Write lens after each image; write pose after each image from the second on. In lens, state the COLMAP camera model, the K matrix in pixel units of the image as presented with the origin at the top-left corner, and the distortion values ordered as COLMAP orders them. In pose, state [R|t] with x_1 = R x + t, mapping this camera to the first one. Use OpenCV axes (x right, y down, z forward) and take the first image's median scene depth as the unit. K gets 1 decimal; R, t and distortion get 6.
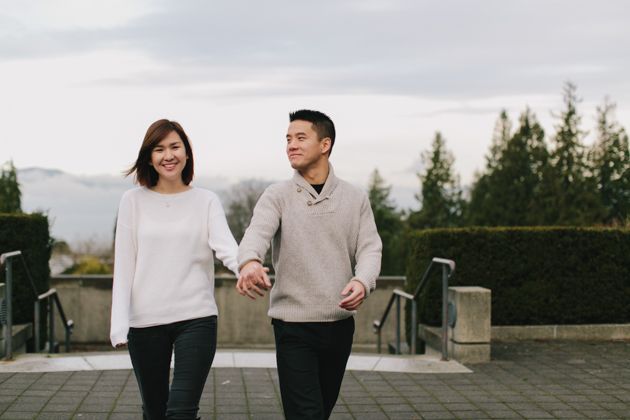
lens RADIAL K [[998.4, 0, 316.1], [0, 998.4, 210.7], [0, 0, 1]] dist [-0.228545, 0.000000]
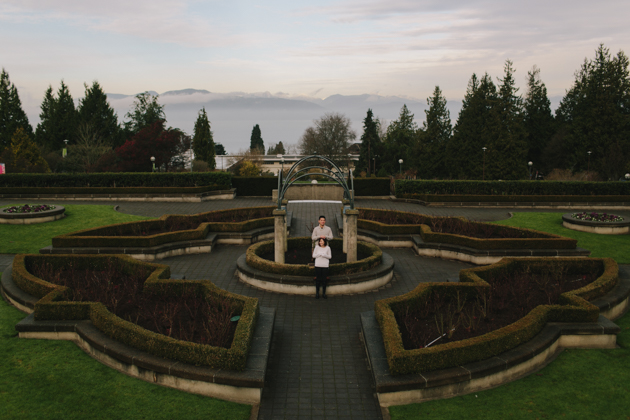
lens RADIAL K [[647.6, 0, 320.2], [0, 647.6, 212.1], [0, 0, 1]] dist [-0.050717, 0.000000]
pose [[0.995722, 0.003208, -0.092342, 0.025203], [0.010223, 0.989437, 0.144603, -0.028779], [0.091830, -0.144928, 0.985172, -0.204514]]
